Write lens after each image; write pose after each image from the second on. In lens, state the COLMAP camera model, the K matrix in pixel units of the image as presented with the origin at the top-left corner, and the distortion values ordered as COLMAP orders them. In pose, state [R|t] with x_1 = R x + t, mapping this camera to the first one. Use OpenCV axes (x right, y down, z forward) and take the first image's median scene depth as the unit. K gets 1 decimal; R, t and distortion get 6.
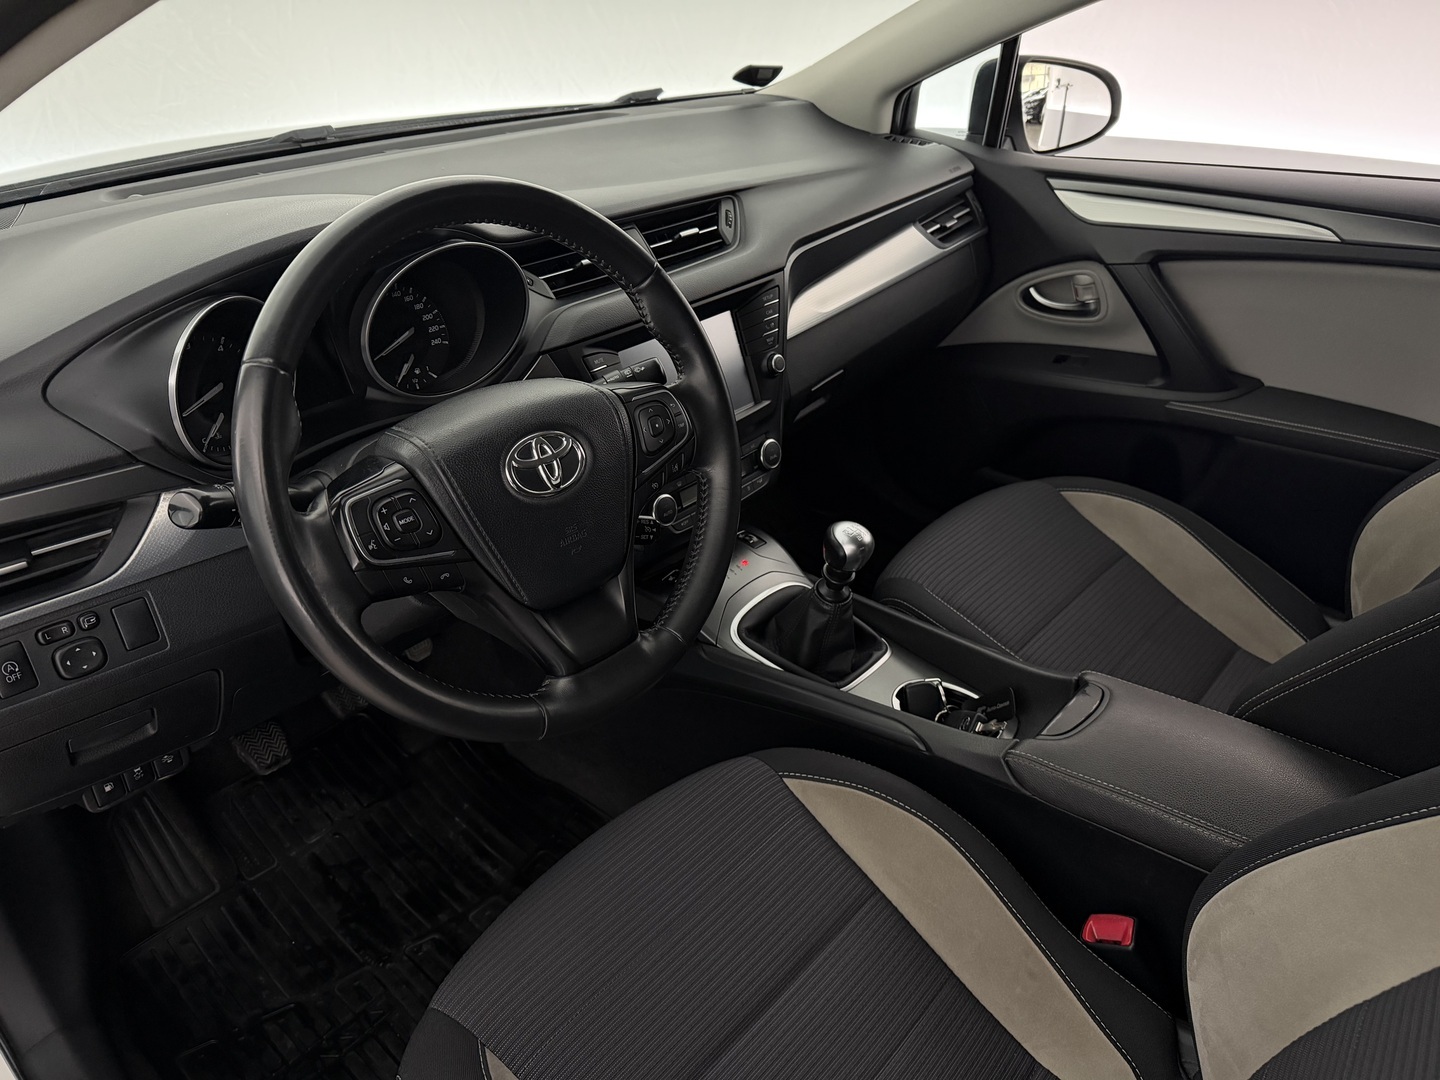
lens RADIAL K [[1020.4, 0, 718.4], [0, 1020.4, 541.8], [0, 0, 1]] dist [-0.032147, 0.003524]
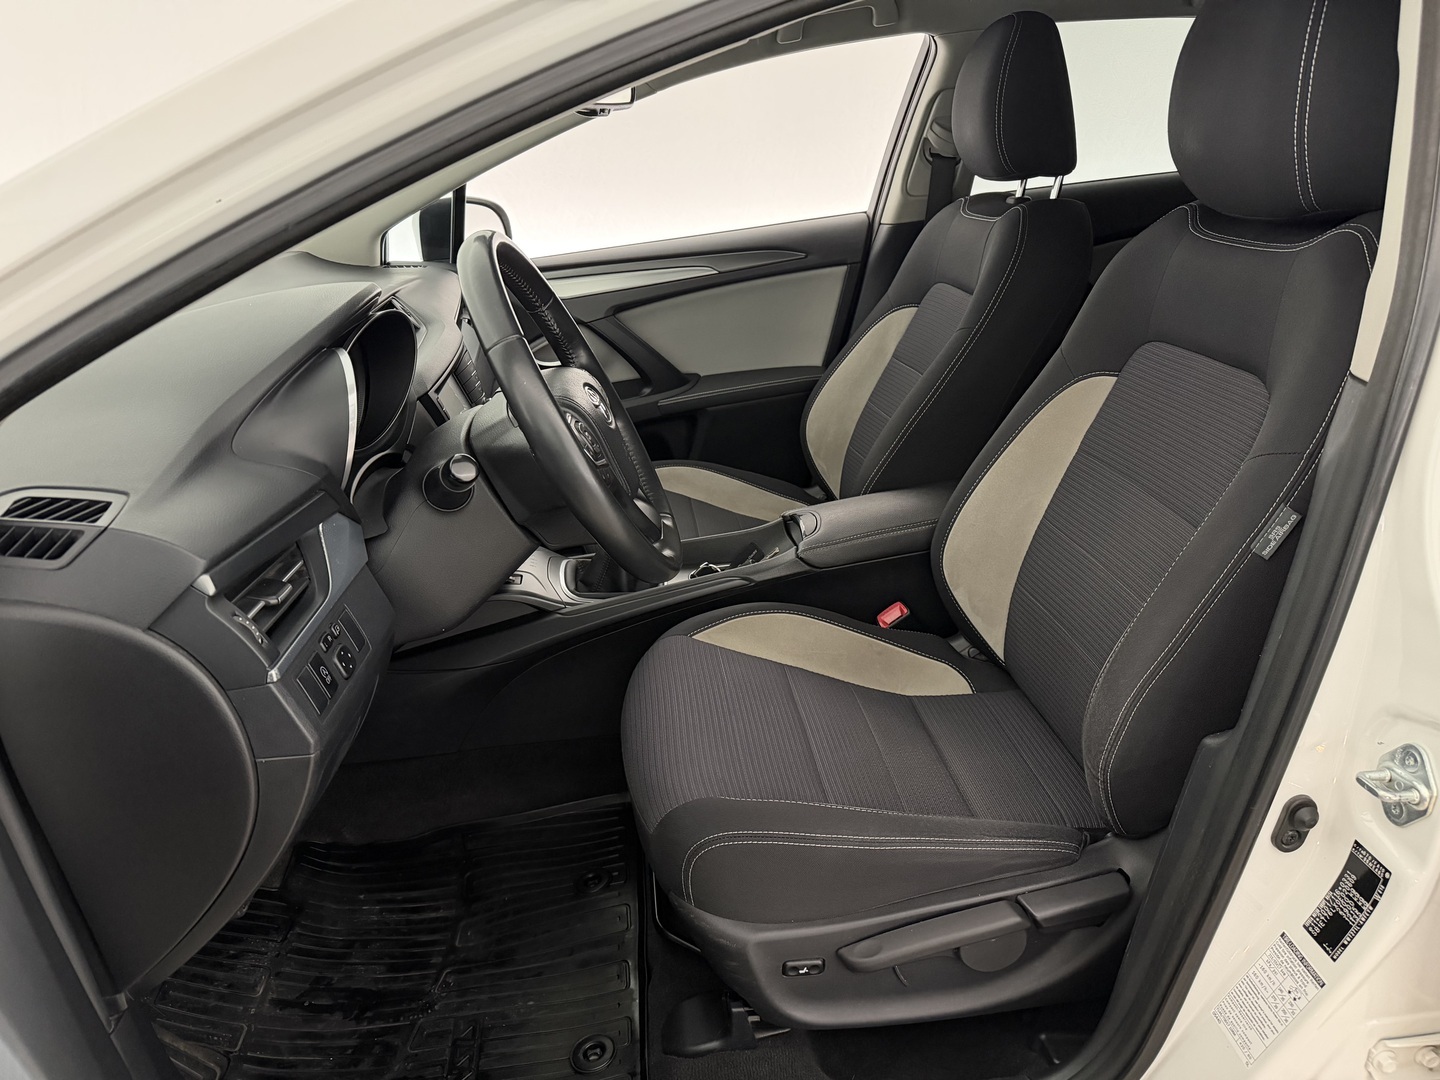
lens RADIAL K [[1020.4, 0, 725.1], [0, 1020.4, 544.4], [0, 0, 1]] dist [-0.032147, 0.003524]
pose [[0.662936, -0.312311, 0.680424, -0.628538], [0.431829, 0.901930, -0.006750, 0.112283], [-0.611587, 0.298302, 0.732787, -0.082794]]
